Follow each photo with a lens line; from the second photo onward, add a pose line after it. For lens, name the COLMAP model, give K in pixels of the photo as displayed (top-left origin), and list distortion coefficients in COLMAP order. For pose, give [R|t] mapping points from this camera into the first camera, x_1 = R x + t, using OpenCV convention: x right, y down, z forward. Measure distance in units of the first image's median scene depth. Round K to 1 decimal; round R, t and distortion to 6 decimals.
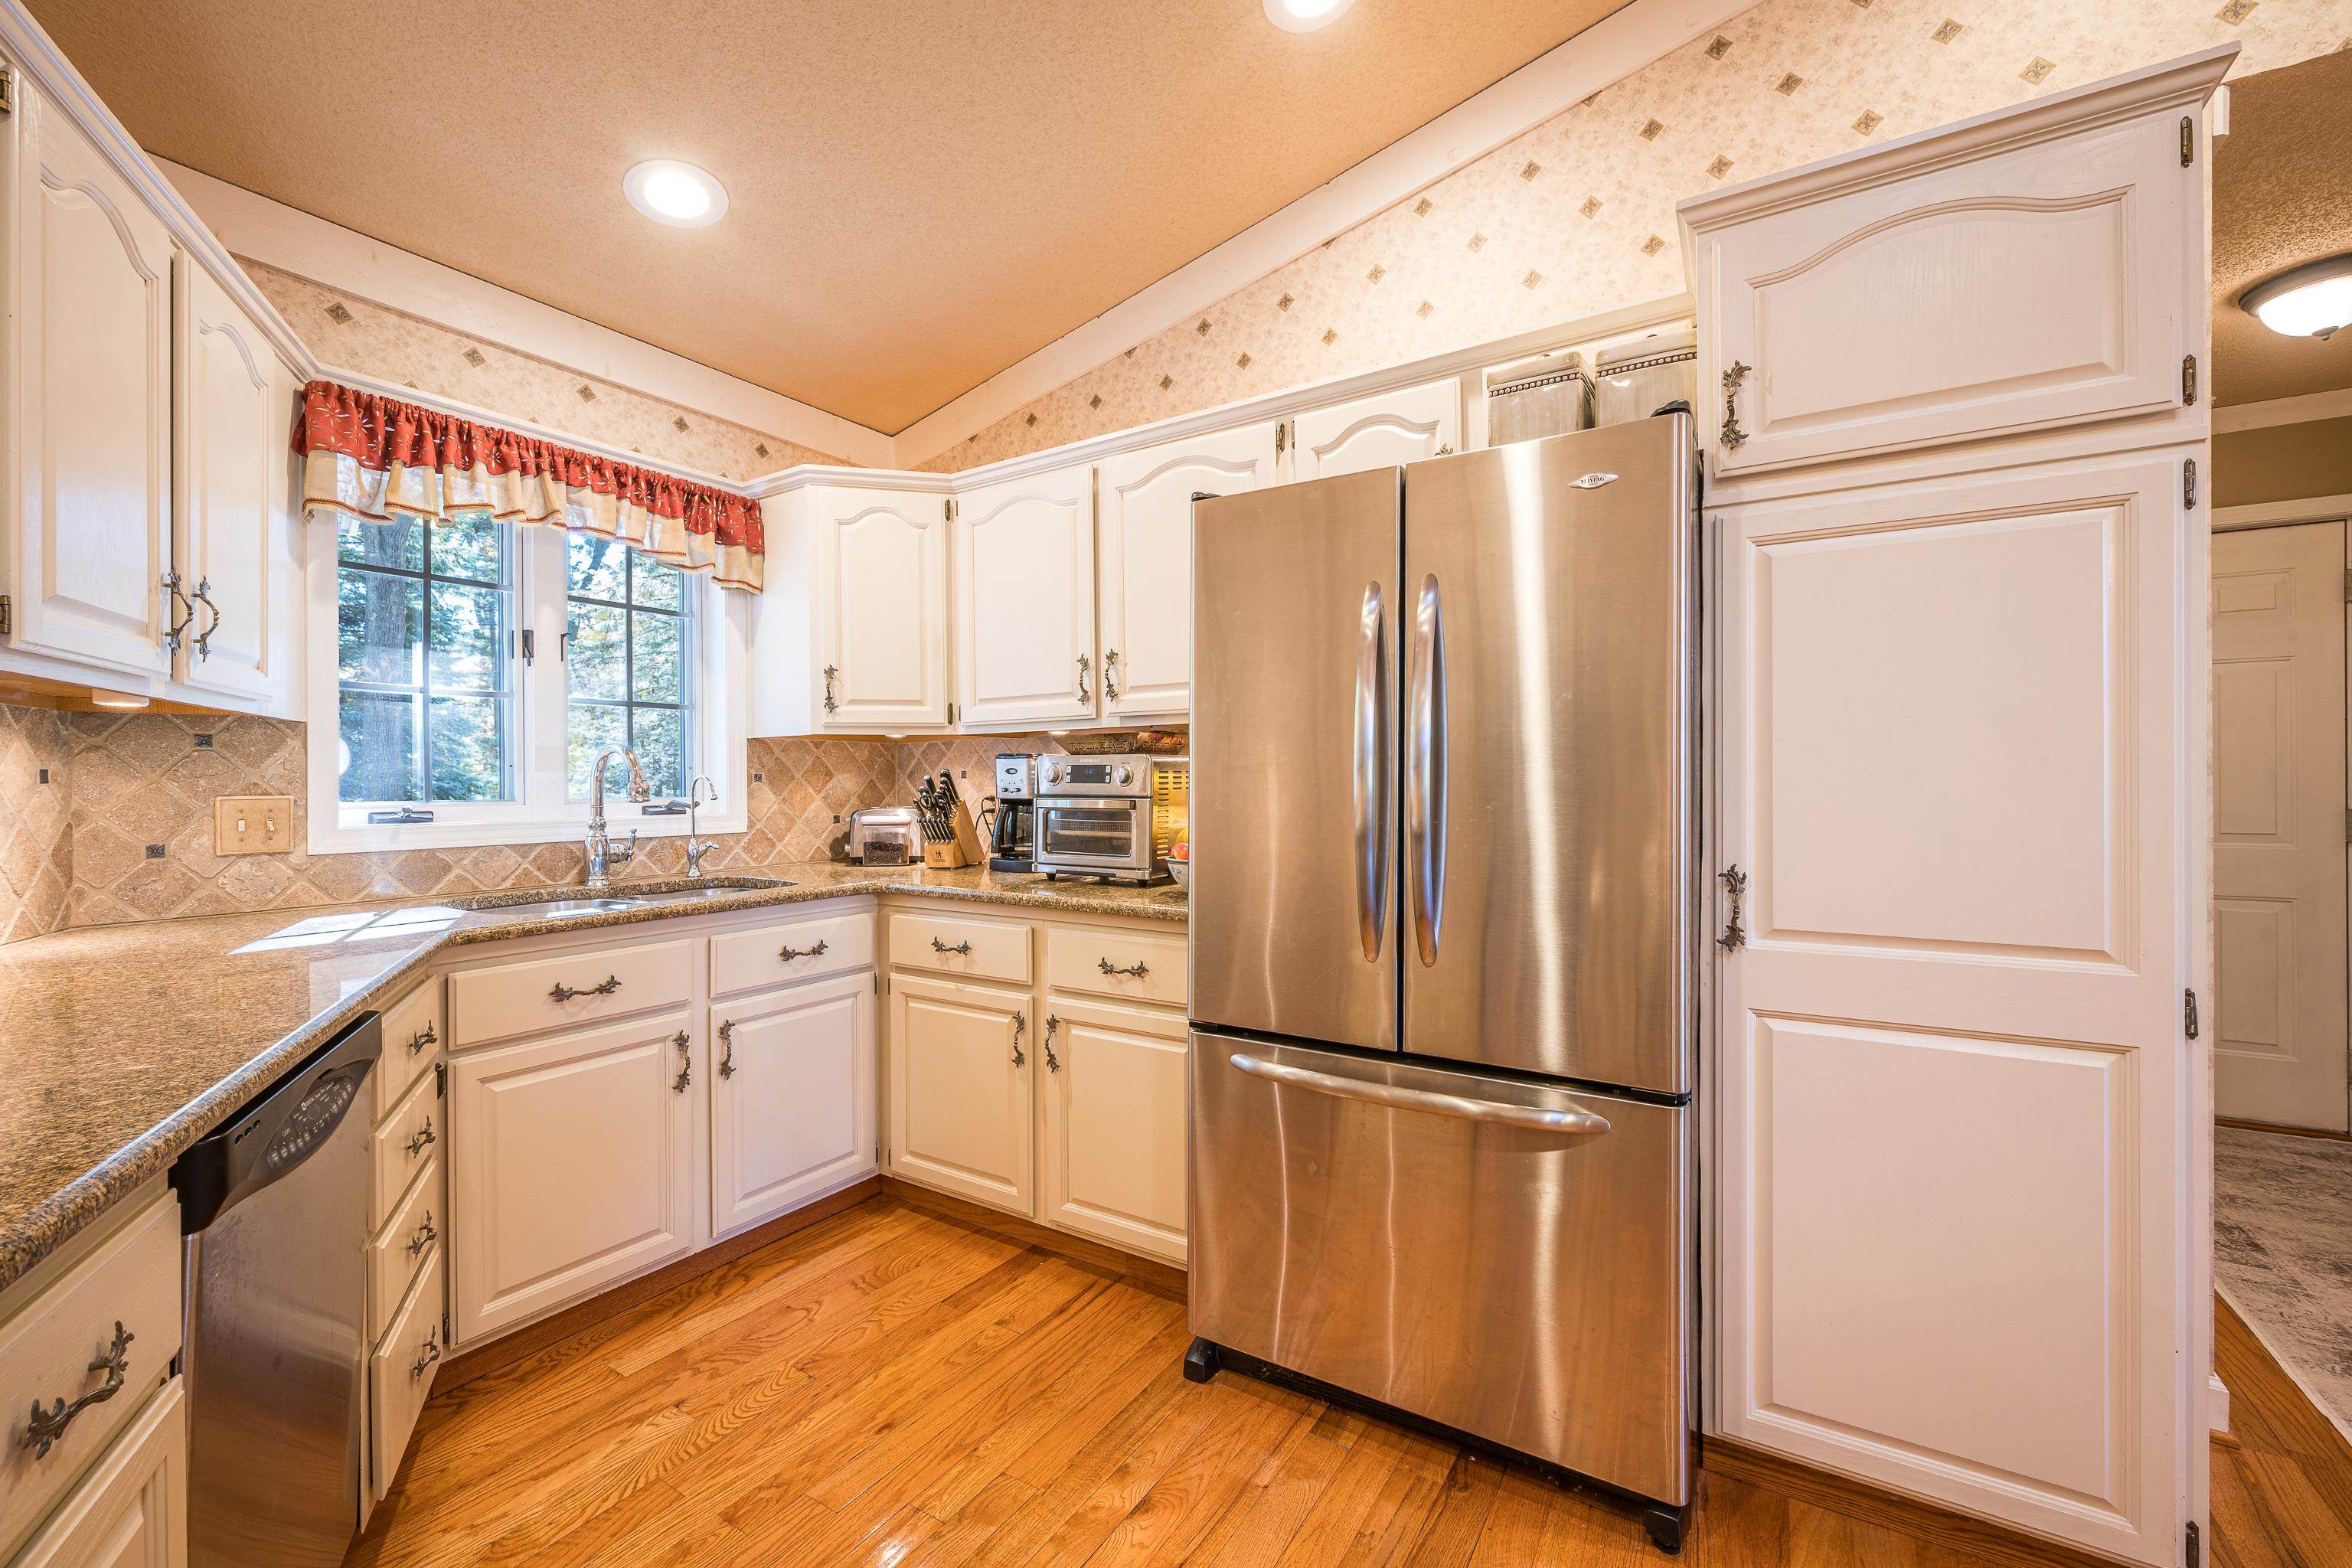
lens RADIAL K [[974.8, 0, 1176.0], [0, 974.8, 784.0], [0, 0, 1]] dist [-0.001570, -0.000269]
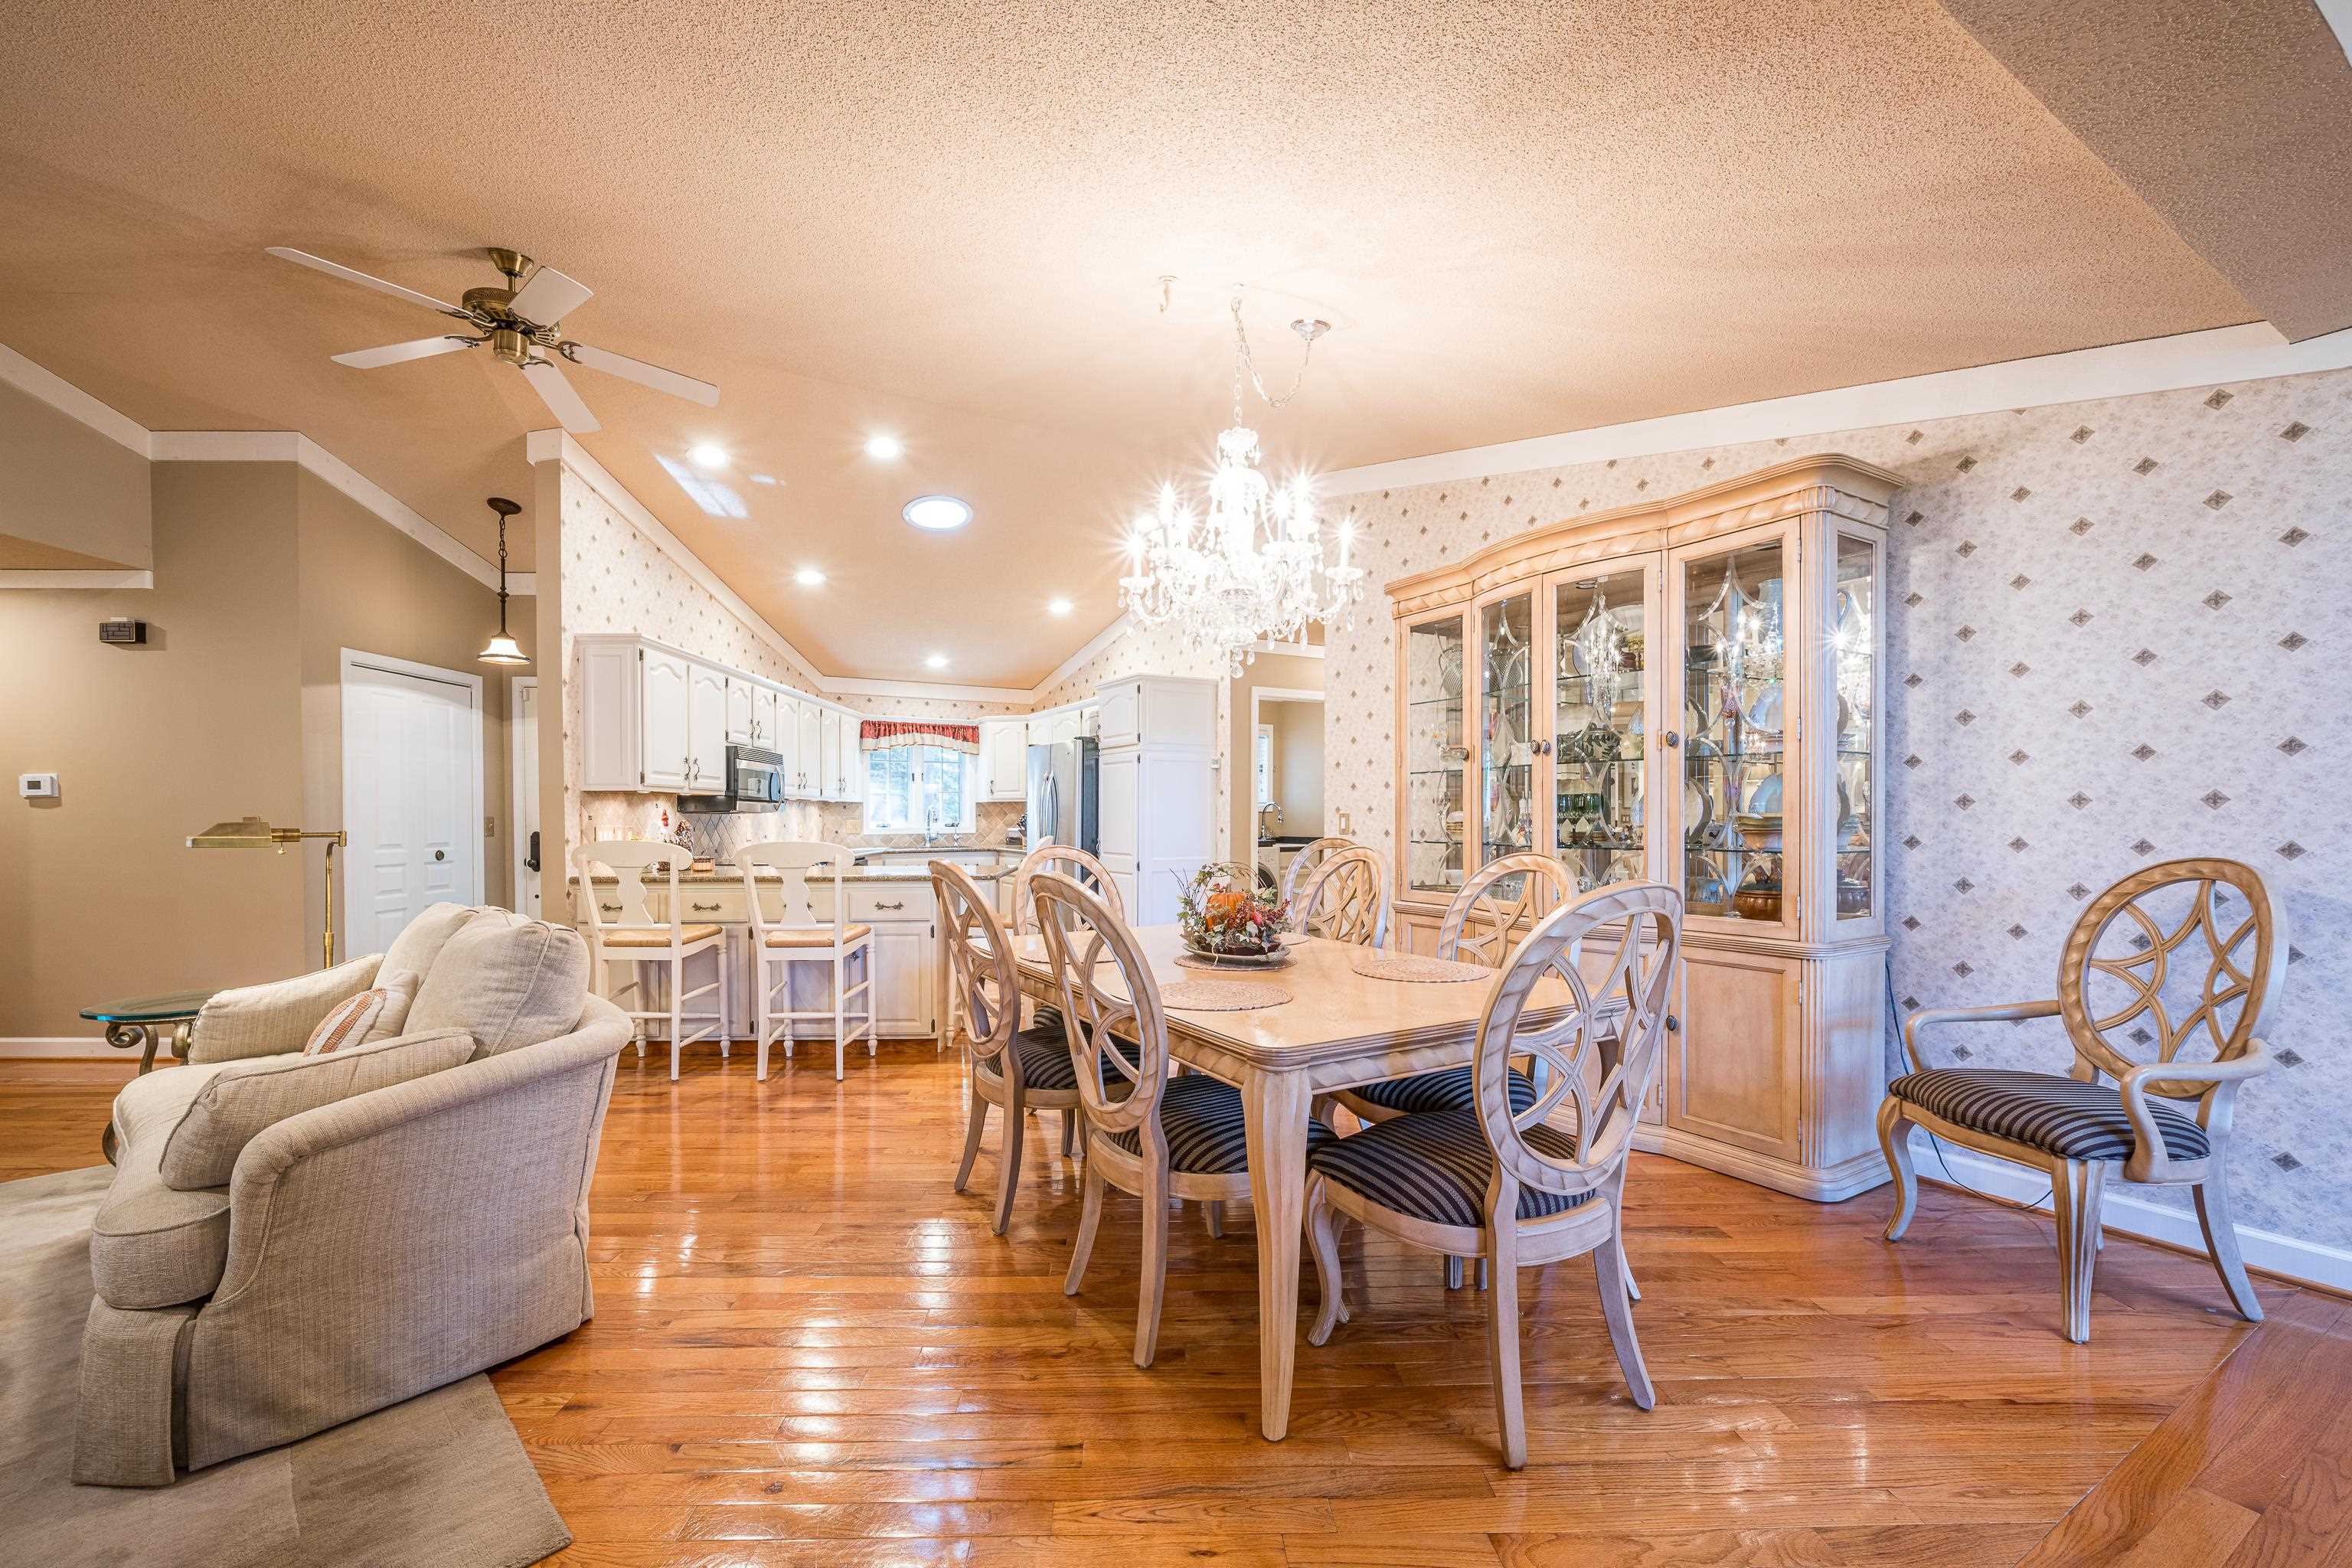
lens RADIAL K [[936.5, 0, 1116.2], [0, 936.5, 825.1], [0, 0, 1]] dist [-0.001023, -0.000120]
pose [[0.873270, 0.008264, -0.487167, 1.787725], [-0.002881, 0.999926, 0.011798, -0.015048], [0.487229, -0.008899, 0.873229, -1.757346]]
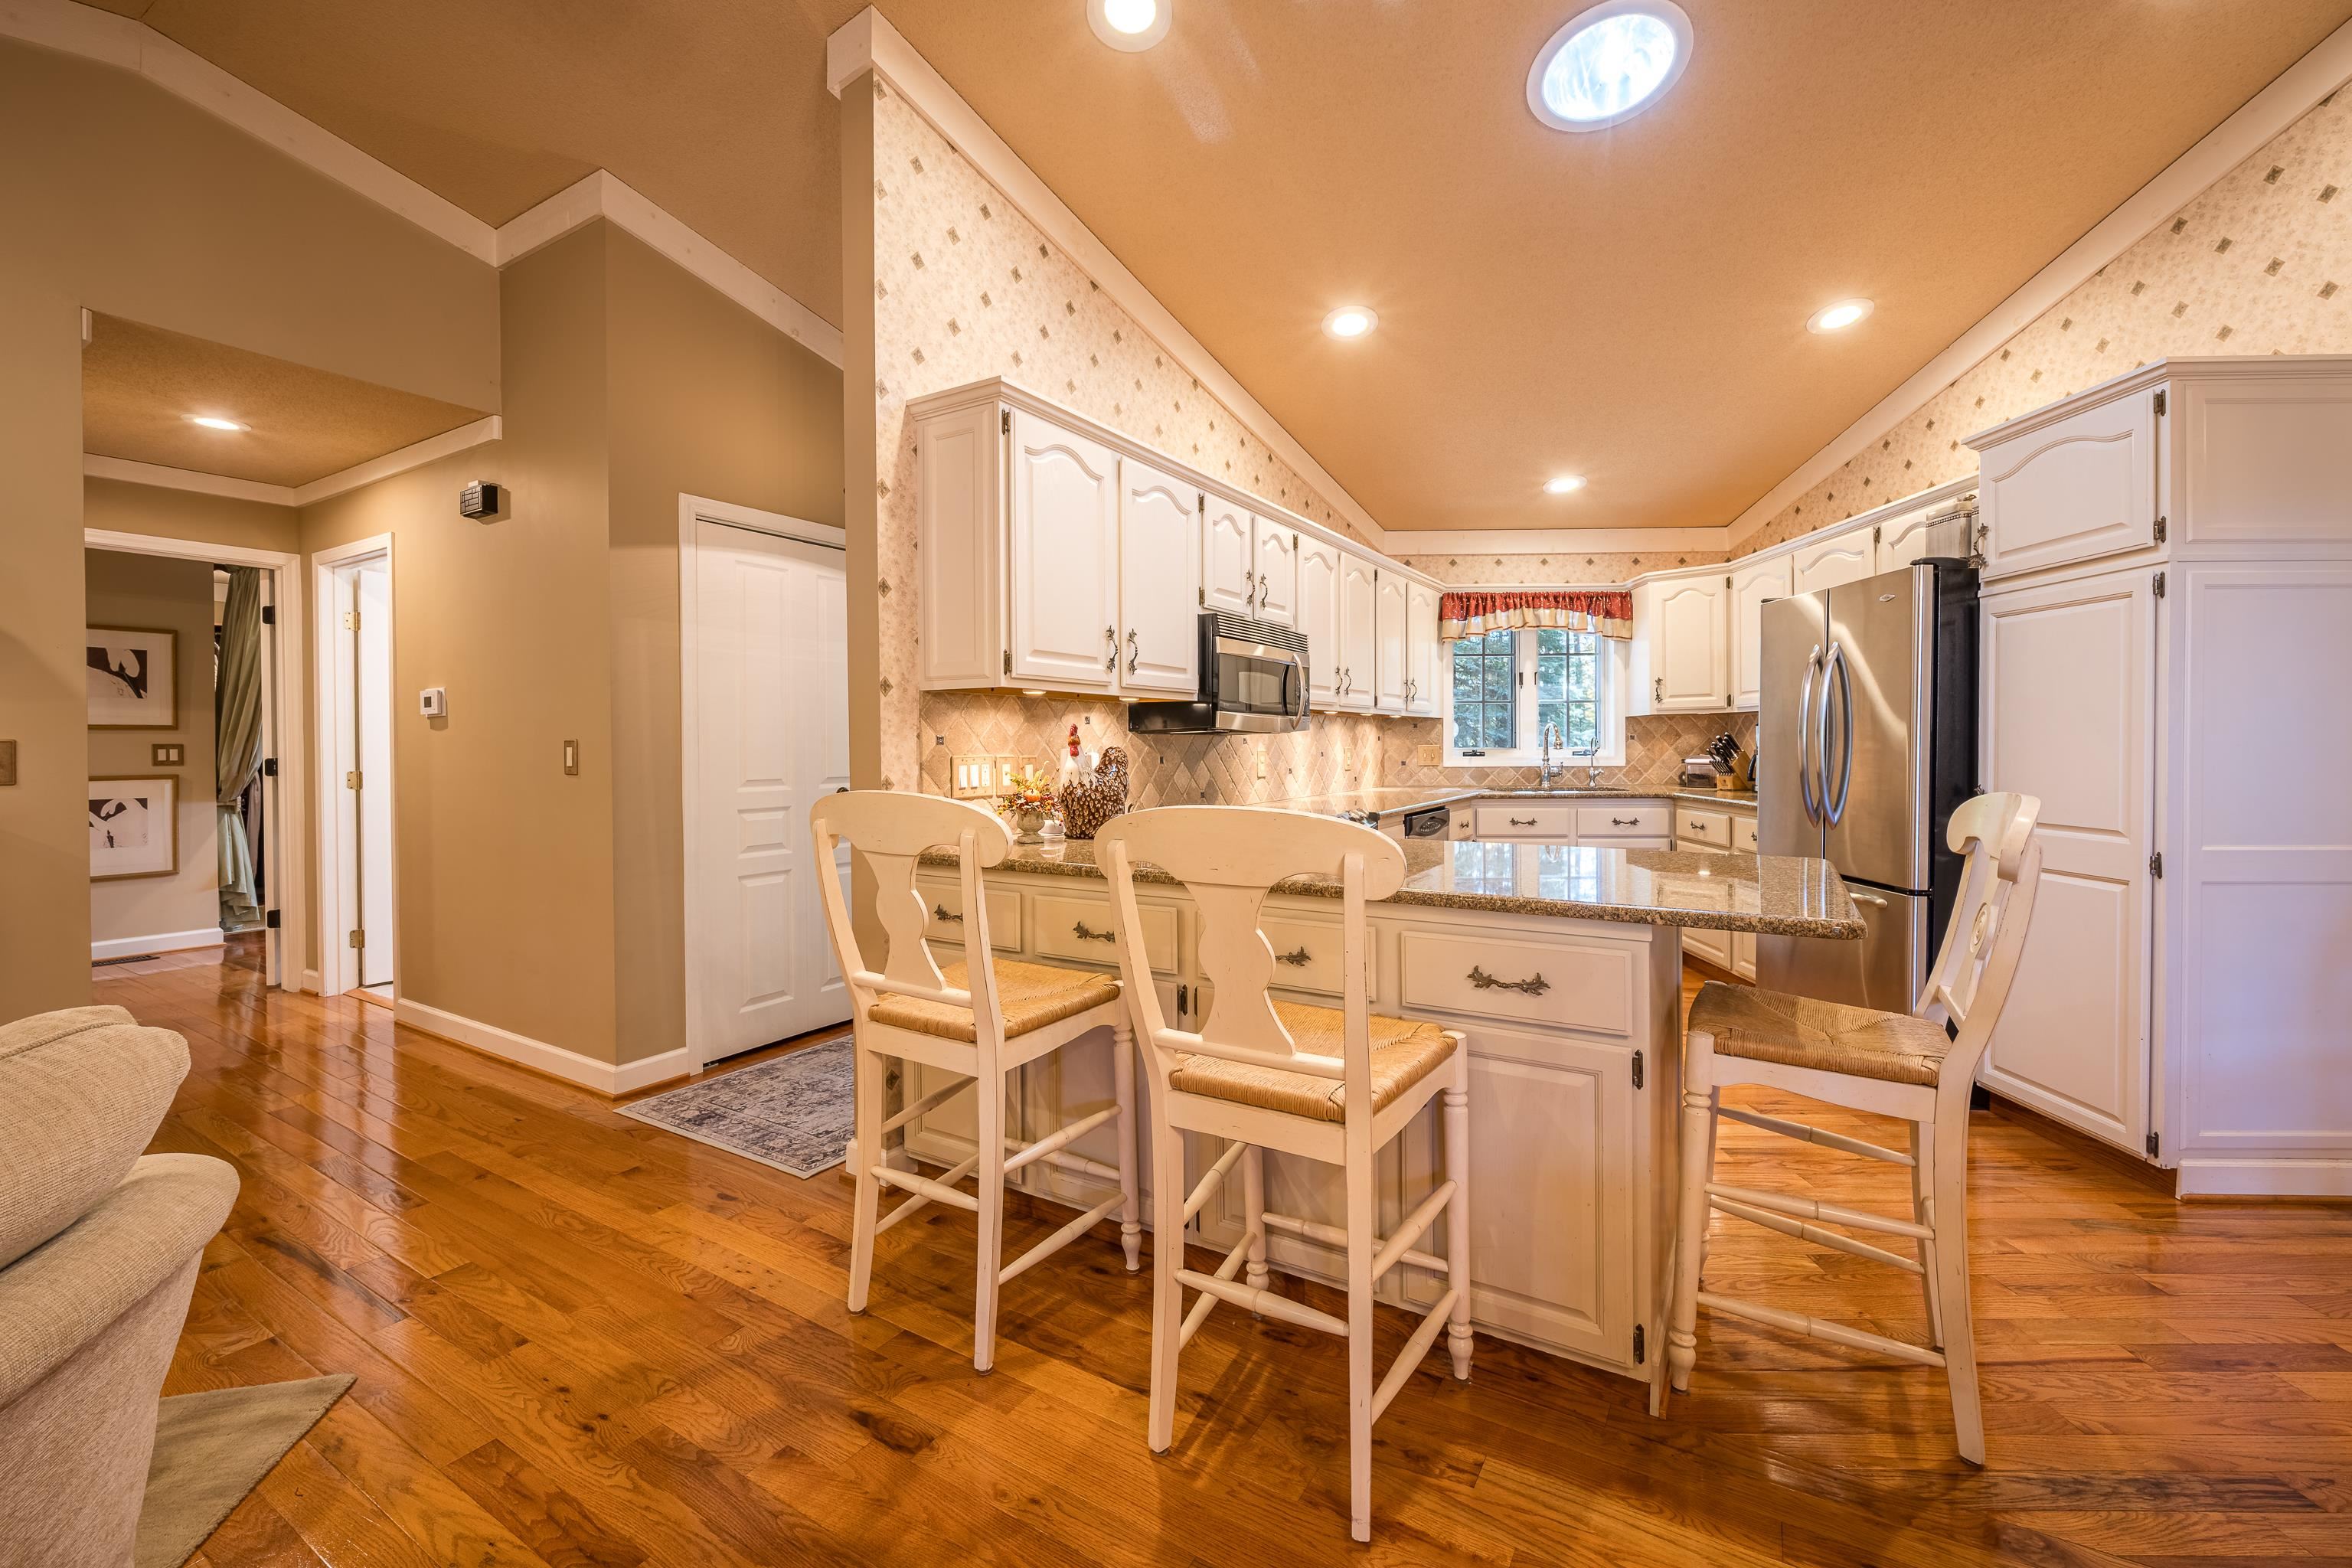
lens RADIAL K [[955.8, 0, 1176.6], [0, 955.8, 751.8], [0, 0, 1]] dist [-0.001778, -0.000248]
pose [[0.500169, 0.012043, -0.865844, 0.945900], [0.000512, 0.999899, 0.014203, -0.006568], [0.865928, -0.007547, 0.500112, -0.885296]]
